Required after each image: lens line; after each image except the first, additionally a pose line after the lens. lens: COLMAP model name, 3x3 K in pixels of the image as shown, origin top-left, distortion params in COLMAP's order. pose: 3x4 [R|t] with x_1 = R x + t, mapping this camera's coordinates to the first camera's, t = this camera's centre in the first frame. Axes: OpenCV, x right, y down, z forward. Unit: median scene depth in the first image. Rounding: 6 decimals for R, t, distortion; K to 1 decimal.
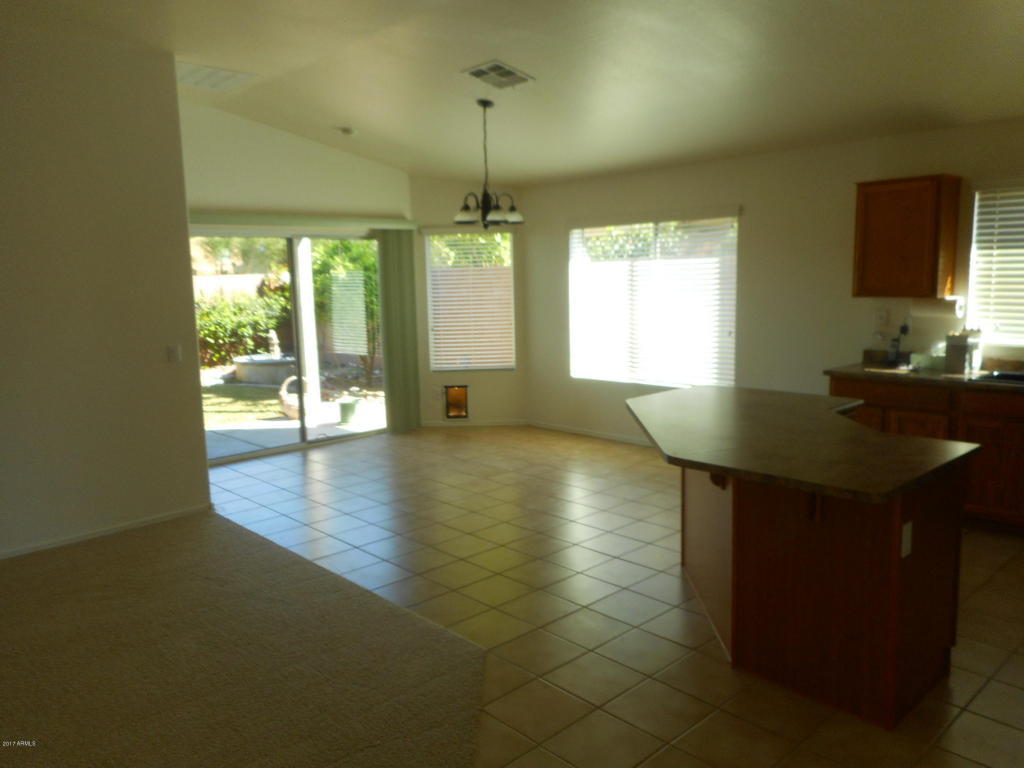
lens RADIAL K [[783.1, 0, 512.0], [0, 783.1, 384.0], [0, 0, 1]] dist [-0.002712, -0.002513]
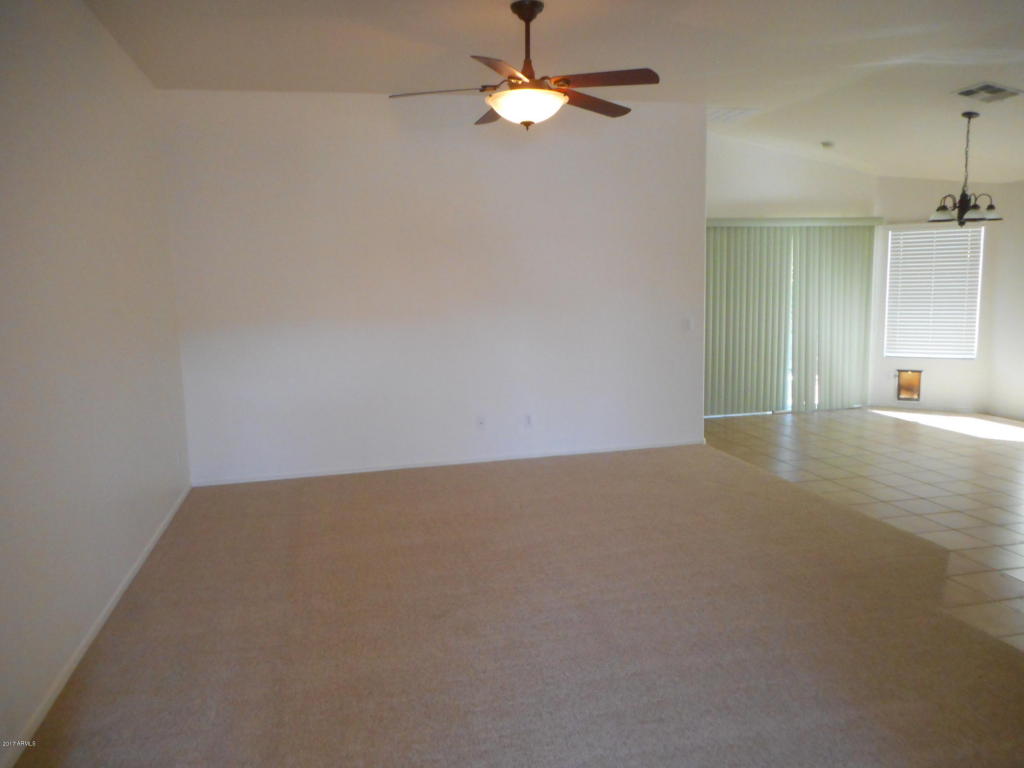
lens RADIAL K [[780.5, 0, 494.6], [0, 780.5, 370.8], [0, 0, 1]] dist [0.005214, -0.002894]
pose [[0.859085, 0.072044, -0.506737, -0.024871], [-0.075375, 0.997057, 0.013969, 0.044130], [0.506252, 0.026195, 0.861987, -0.300080]]
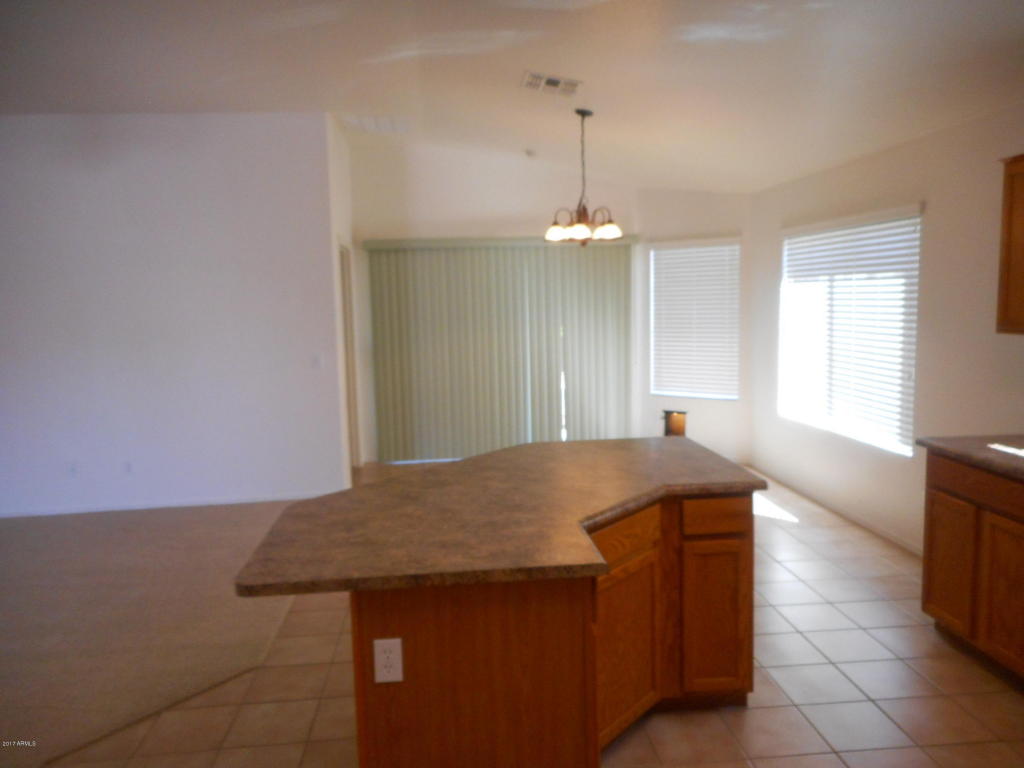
lens RADIAL K [[783.1, 0, 512.0], [0, 783.1, 384.0], [0, 0, 1]] dist [-0.002712, -0.002513]
pose [[0.793836, 0.075720, -0.603399, 0.471659], [-0.081783, 0.996497, 0.017456, -0.042747], [0.602607, 0.035491, 0.797248, 0.205887]]
